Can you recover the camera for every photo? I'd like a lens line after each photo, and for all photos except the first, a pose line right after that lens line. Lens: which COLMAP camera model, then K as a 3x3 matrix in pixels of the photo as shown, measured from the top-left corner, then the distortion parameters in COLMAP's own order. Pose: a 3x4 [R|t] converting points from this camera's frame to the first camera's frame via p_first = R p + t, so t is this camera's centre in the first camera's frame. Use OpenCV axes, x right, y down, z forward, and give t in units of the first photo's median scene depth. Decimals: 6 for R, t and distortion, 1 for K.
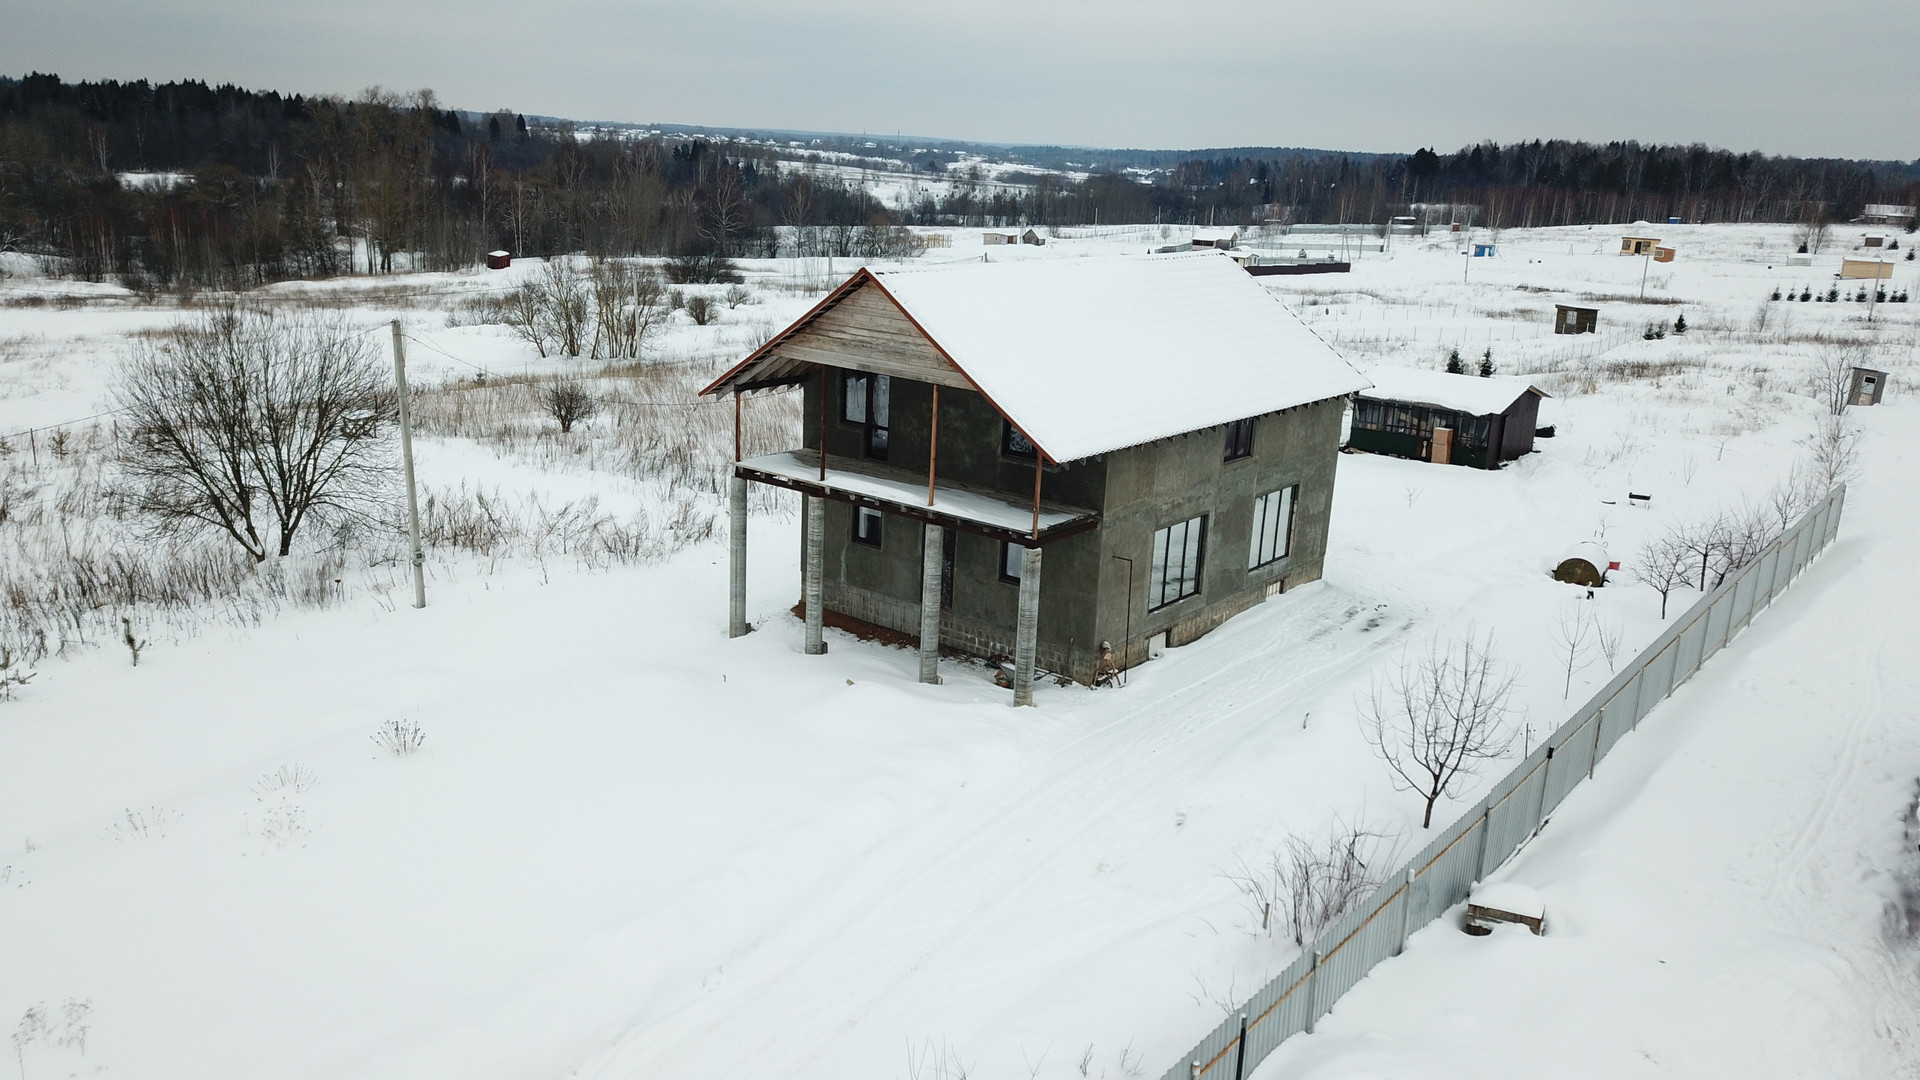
lens RADIAL K [[1461.2, 0, 934.3], [0, 1461.2, 547.2], [0, 0, 1]] dist [0.036036, -0.039546]
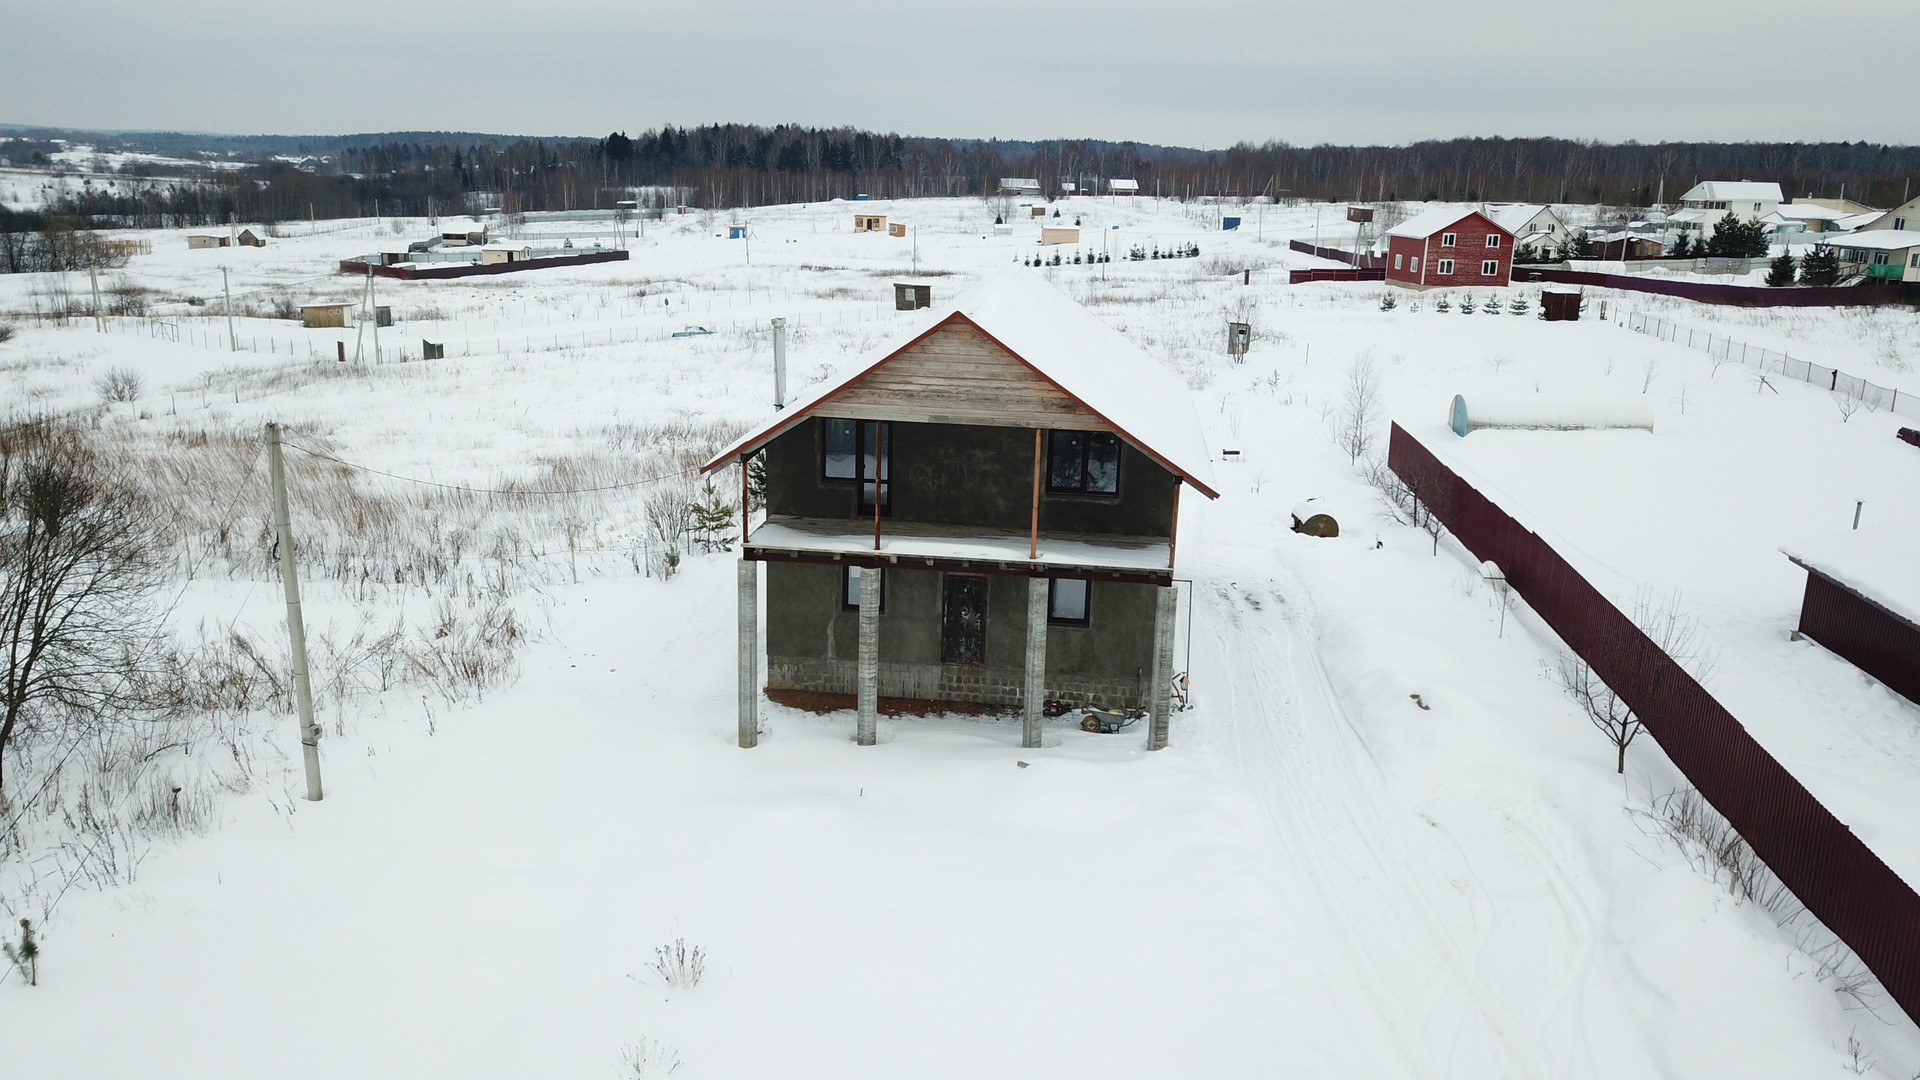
lens RADIAL K [[1461.2, 0, 935.4], [0, 1461.2, 556.1], [0, 0, 1]] dist [0.036036, -0.039546]
pose [[0.854122, -0.155931, 0.496147, -0.175913], [0.147866, 0.987433, 0.055782, -0.031029], [-0.498610, 0.025719, 0.866445, 0.075403]]
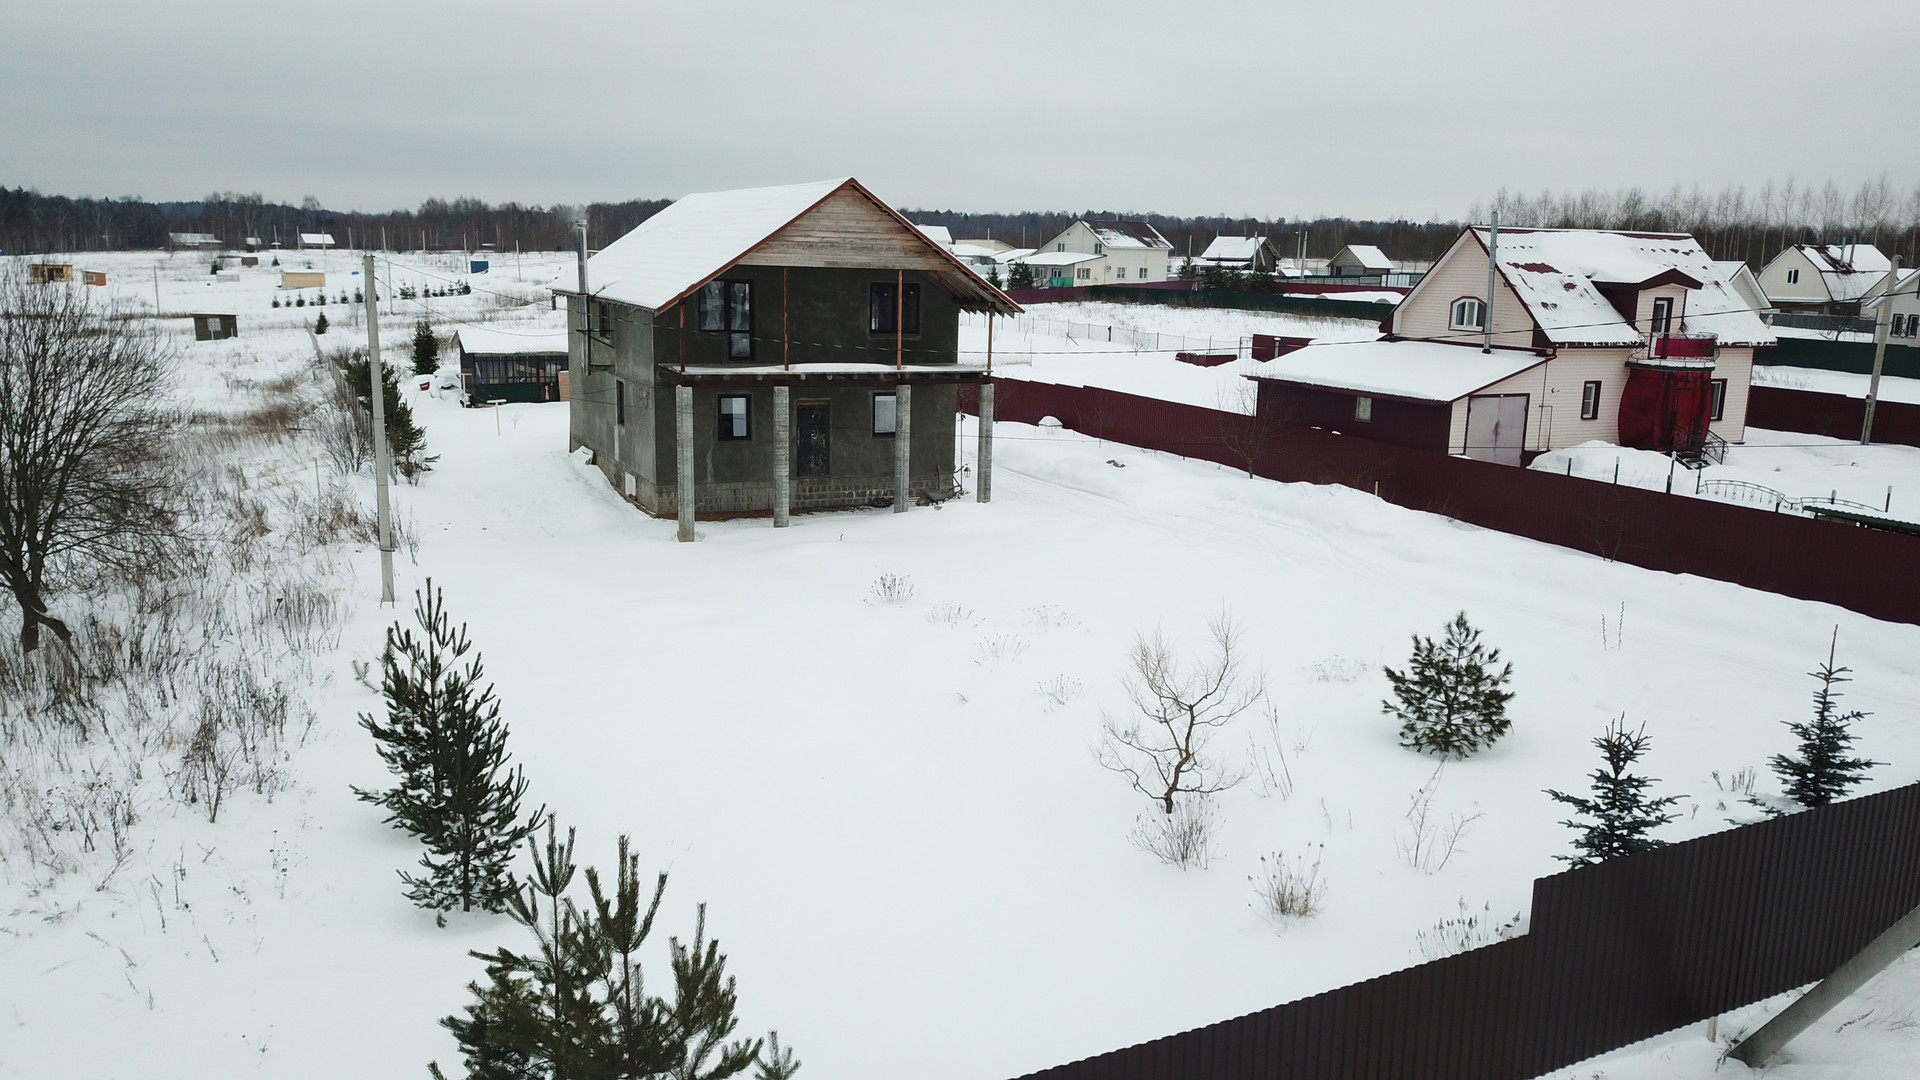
lens RADIAL K [[1461.2, 0, 941.7], [0, 1461.2, 593.1], [0, 0, 1]] dist [0.036036, -0.039546]
pose [[0.454156, -0.234585, 0.859484, -0.377754], [0.231915, 0.962583, 0.140179, -0.003877], [-0.860208, 0.135664, 0.491566, 0.127023]]
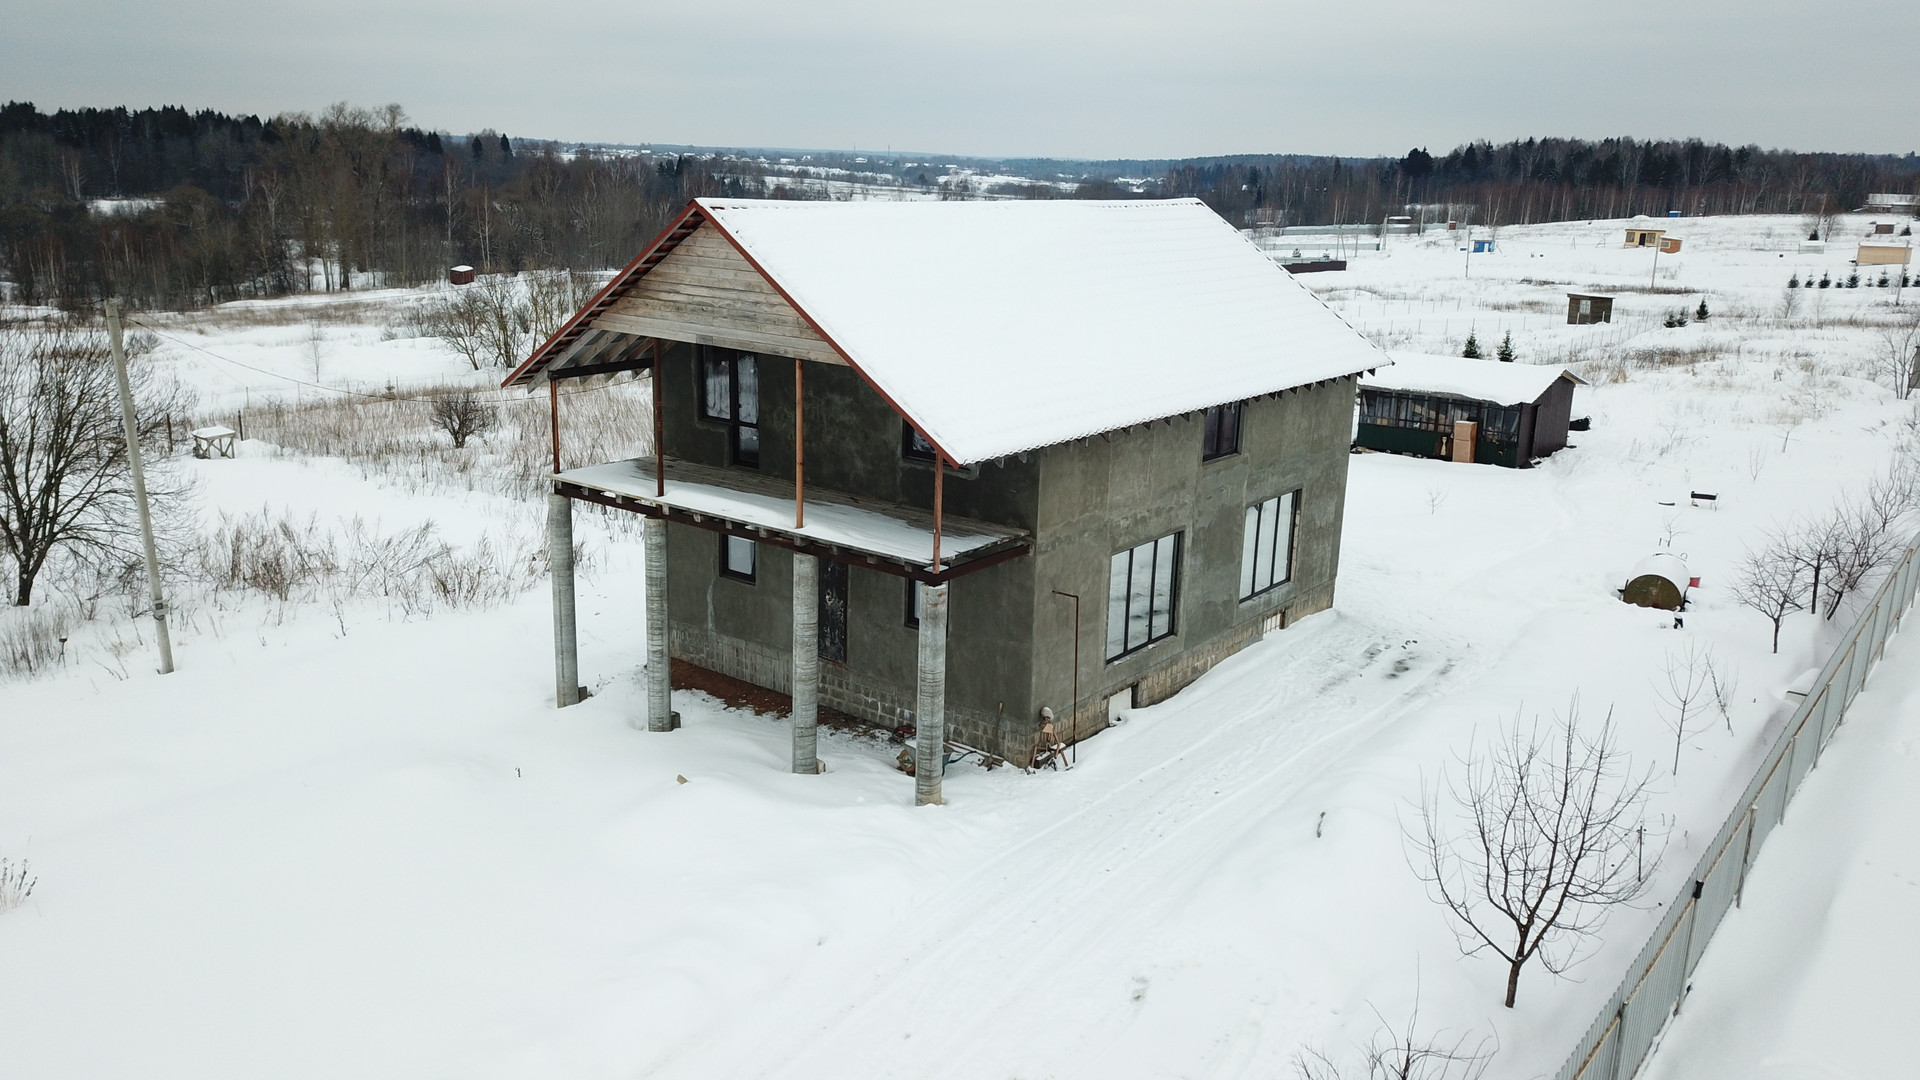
lens RADIAL K [[1461.2, 0, 937.3], [0, 1461.2, 546.9], [0, 0, 1]] dist [0.036036, -0.039546]
pose [[0.999775, -0.021158, 0.001558, 0.022157], [0.021173, 0.999725, -0.010124, -0.003499], [-0.001343, 0.010155, 0.999948, 0.091820]]
